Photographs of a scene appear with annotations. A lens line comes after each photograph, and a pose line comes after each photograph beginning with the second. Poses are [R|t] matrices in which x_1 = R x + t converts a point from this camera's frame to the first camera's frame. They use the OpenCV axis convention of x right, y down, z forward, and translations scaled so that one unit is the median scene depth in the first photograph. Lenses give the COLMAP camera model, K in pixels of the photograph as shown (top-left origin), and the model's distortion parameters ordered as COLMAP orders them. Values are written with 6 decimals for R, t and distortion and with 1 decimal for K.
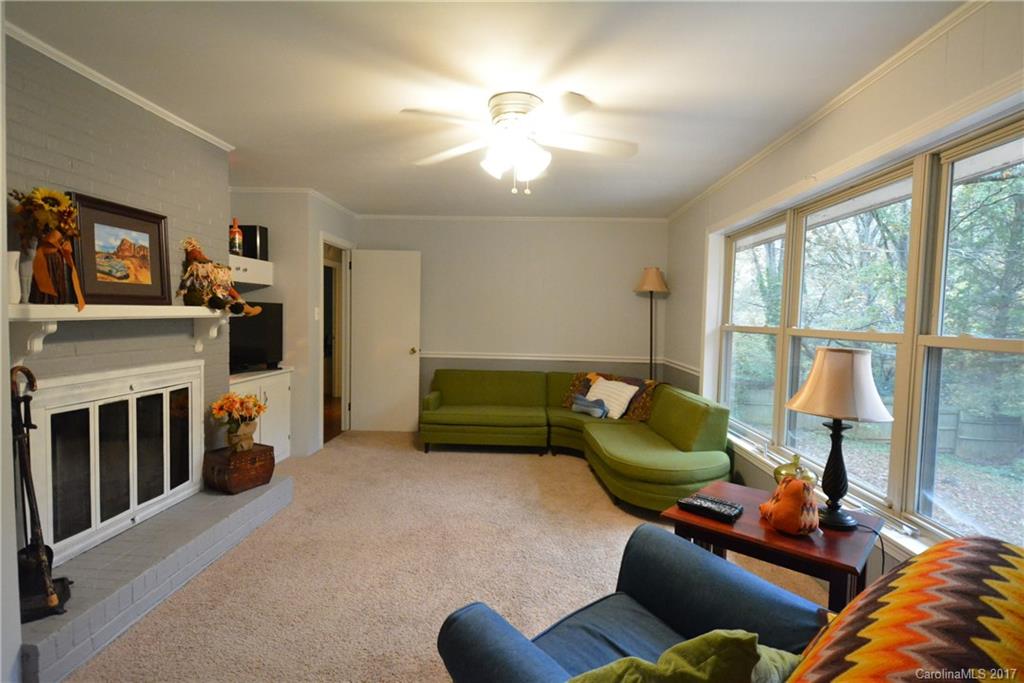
lens RADIAL K [[519.8, 0, 509.3], [0, 519.8, 340.7], [0, 0, 1]] dist [0.001754, 0.000251]
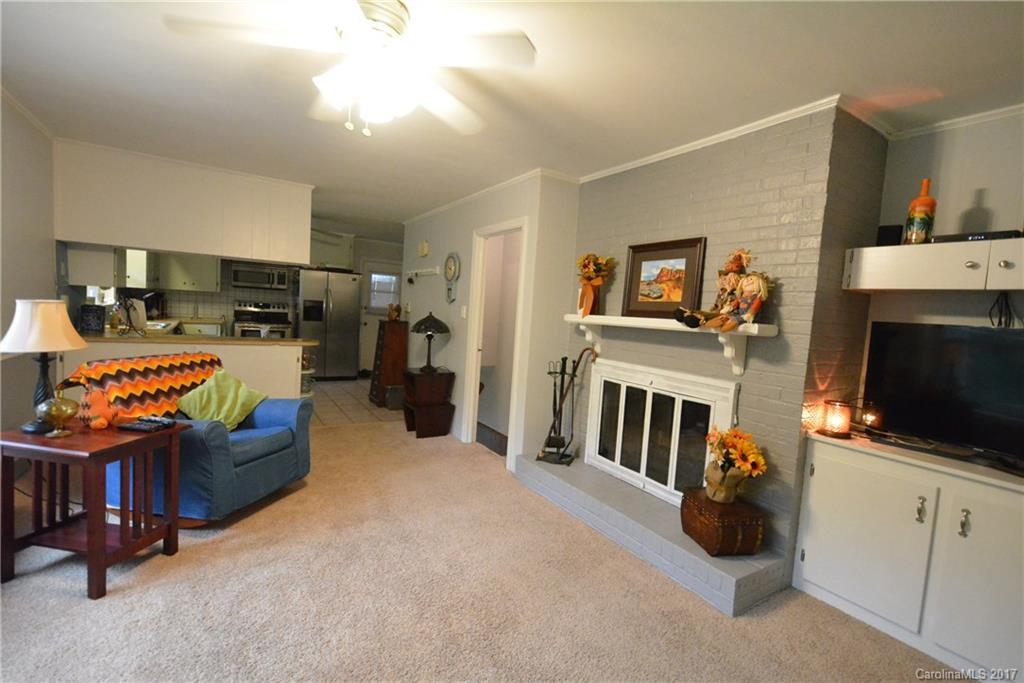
lens RADIAL K [[458.6, 0, 512.9], [0, 458.6, 339.5], [0, 0, 1]] dist [0.000043, -0.000126]
pose [[-0.820435, -0.035461, -0.570640, 0.182004], [-0.107853, 0.989755, 0.093558, -0.075996], [0.561476, 0.138303, -0.815854, 1.541737]]
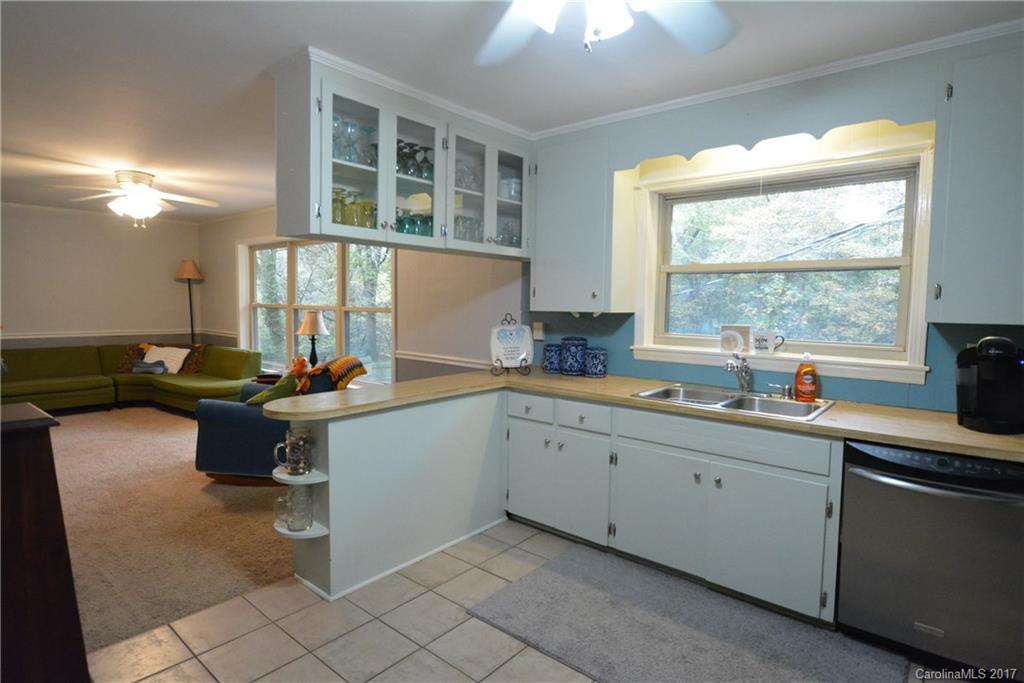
lens RADIAL K [[540.7, 0, 509.6], [0, 540.7, 339.2], [0, 0, 1]] dist [-0.014761, -0.000090]
pose [[0.628314, -0.064710, 0.775264, -0.673270], [0.035341, 0.997880, 0.054649, 0.029698], [-0.777157, -0.006939, 0.629268, -1.159255]]
